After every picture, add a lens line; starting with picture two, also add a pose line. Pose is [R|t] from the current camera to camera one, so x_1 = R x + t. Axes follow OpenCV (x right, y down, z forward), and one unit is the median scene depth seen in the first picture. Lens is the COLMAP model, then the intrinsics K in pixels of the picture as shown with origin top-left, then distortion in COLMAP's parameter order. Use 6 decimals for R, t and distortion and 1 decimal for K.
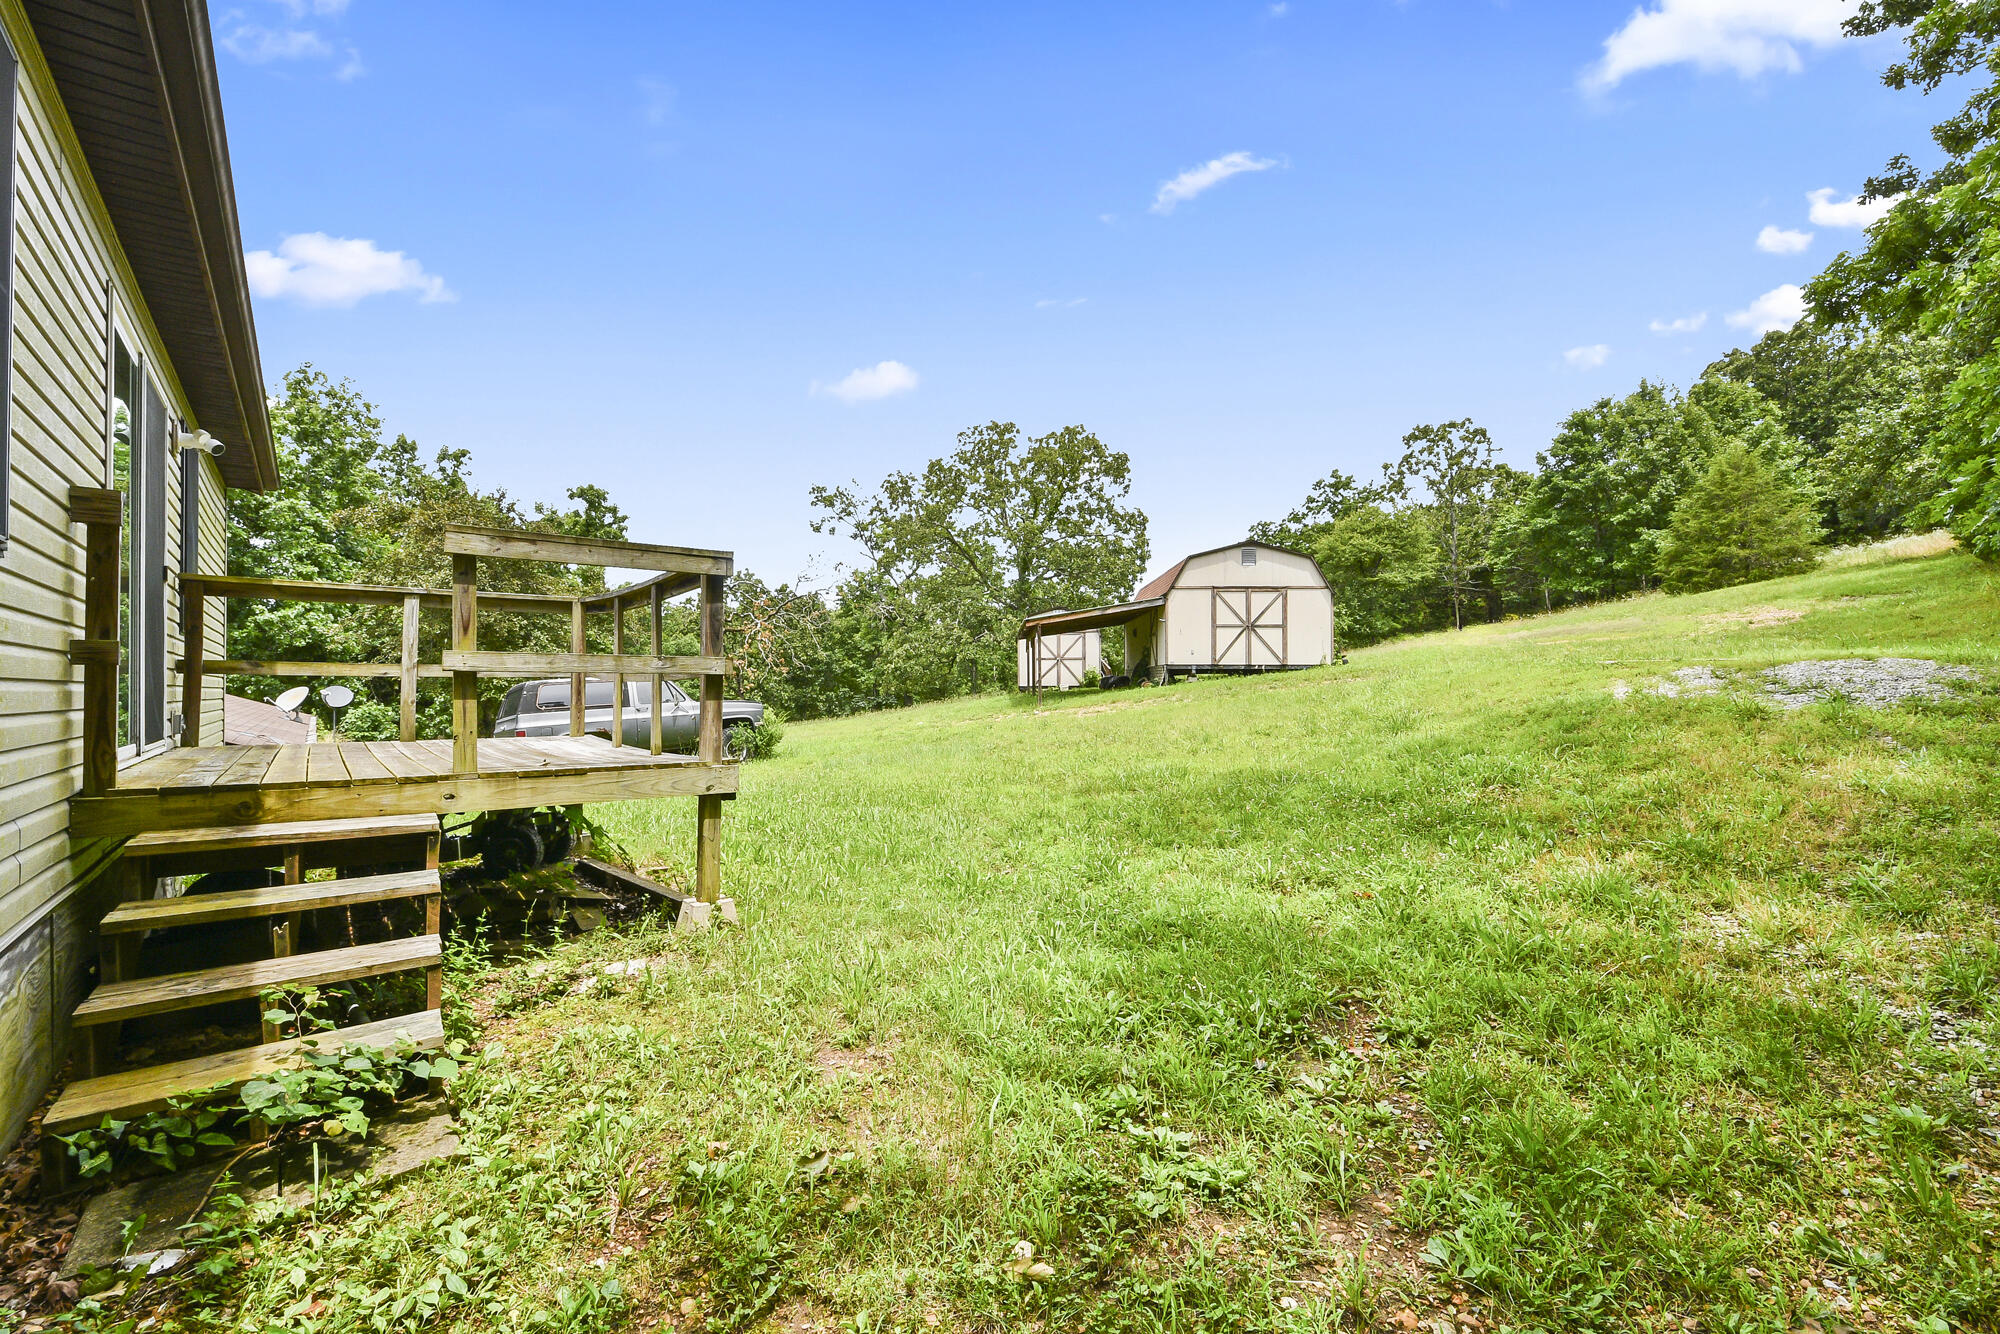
lens RADIAL K [[871.9, 0, 1000.0], [0, 871.9, 667.0], [0, 0, 1]] dist [0.022585, -0.019903]
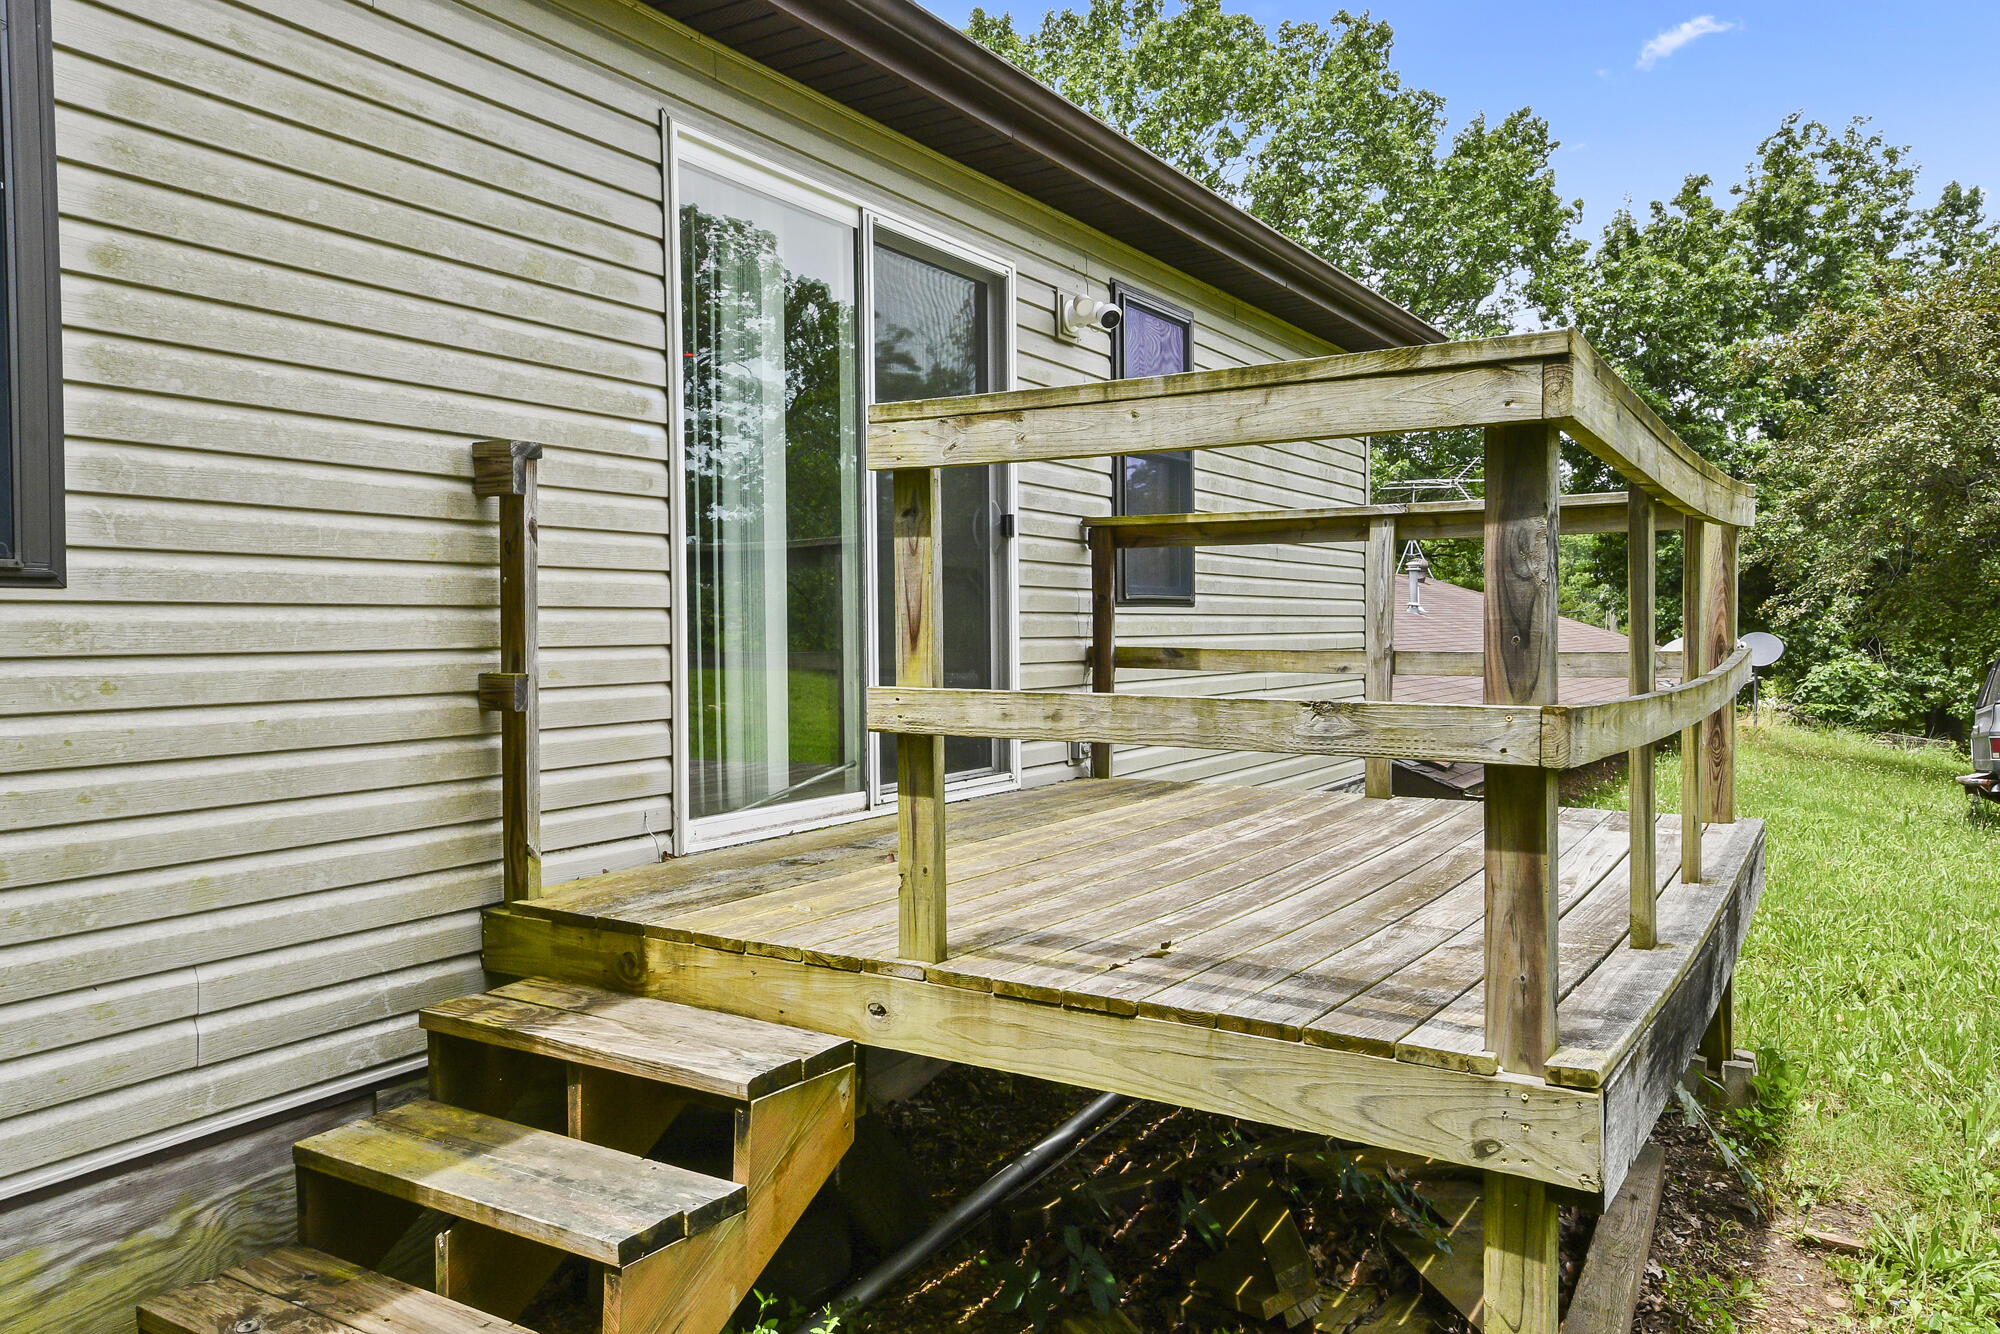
lens RADIAL K [[1399.1, 0, 992.1], [0, 1399.1, 644.5], [0, 0, 1]] dist [0.060249, 0.000325]
pose [[0.330847, 0.018322, -0.943506, 0.067355], [0.024877, 0.999295, 0.028129, -0.054216], [0.943356, -0.032778, 0.330158, 0.740721]]
